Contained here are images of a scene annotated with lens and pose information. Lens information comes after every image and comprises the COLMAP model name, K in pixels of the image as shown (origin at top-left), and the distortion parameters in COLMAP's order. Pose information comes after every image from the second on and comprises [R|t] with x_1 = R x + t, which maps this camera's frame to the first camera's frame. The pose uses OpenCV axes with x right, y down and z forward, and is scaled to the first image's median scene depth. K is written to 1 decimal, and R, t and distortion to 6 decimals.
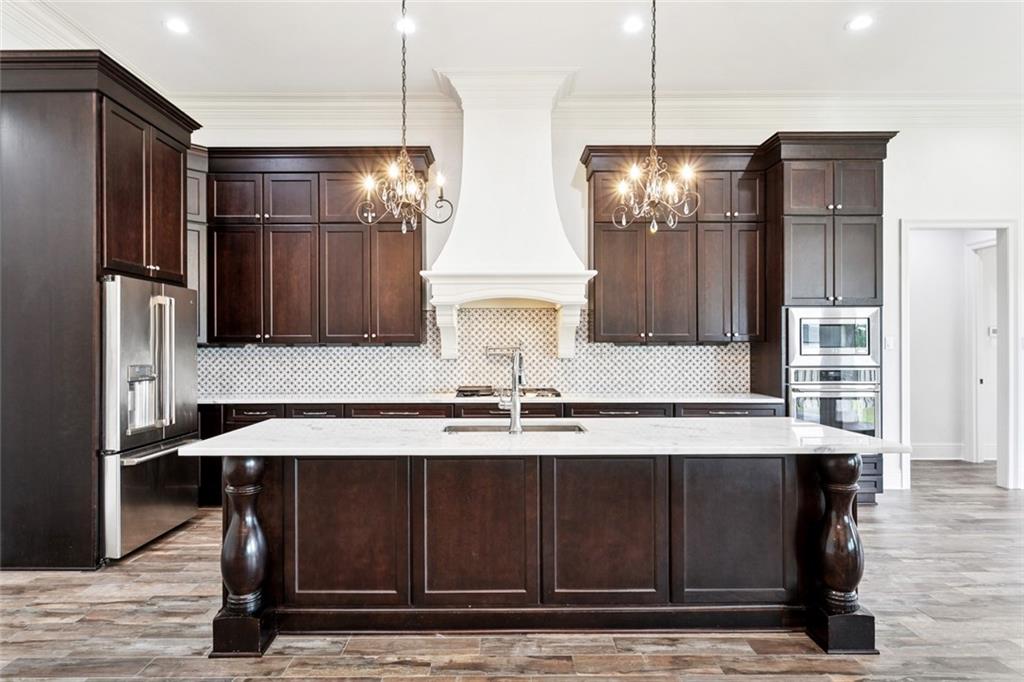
lens RADIAL K [[556.8, 0, 494.0], [0, 556.8, 344.8], [0, 0, 1]] dist [0.002880, 0.001984]
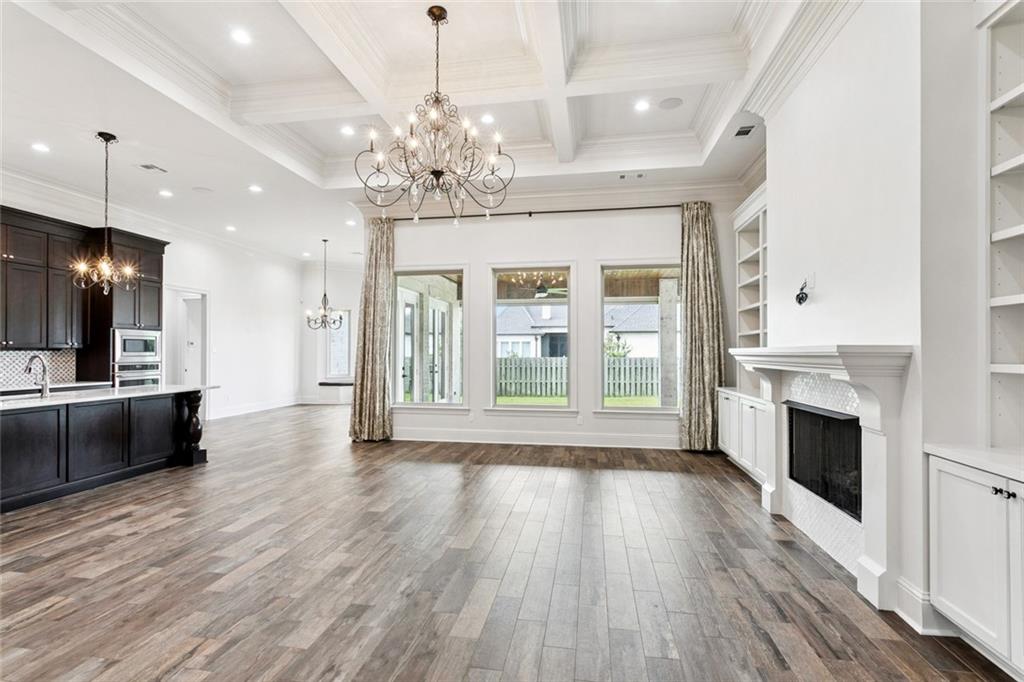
lens RADIAL K [[482.6, 0, 510.3], [0, 482.6, 347.5], [0, 0, 1]] dist [0.001627, -0.000434]
pose [[0.161258, 0.009872, 0.986863, -0.745695], [-0.004021, 0.999948, -0.009346, 0.000242], [-0.986904, -0.002461, 0.161289, -0.450766]]
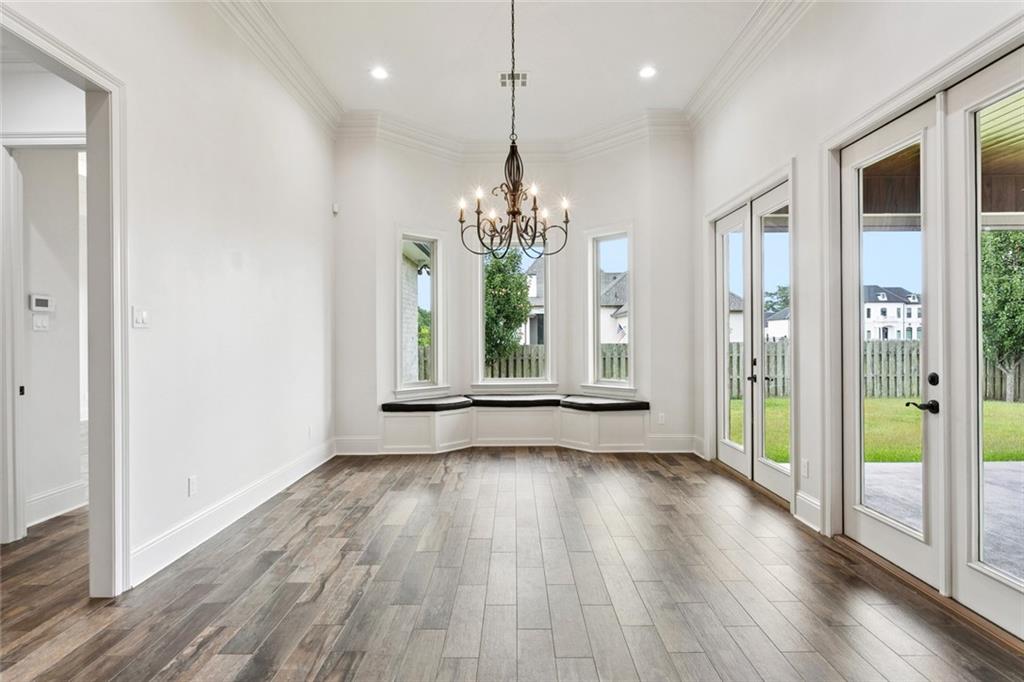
lens RADIAL K [[517.4, 0, 512.0], [0, 517.4, 341.0], [0, 0, 1]] dist [0.003514, 0.000222]
pose [[0.002376, -0.002958, 0.999993, 0.488768], [0.002630, 0.999992, 0.002952, 0.022296], [-0.999994, 0.002623, 0.002383, 0.697948]]
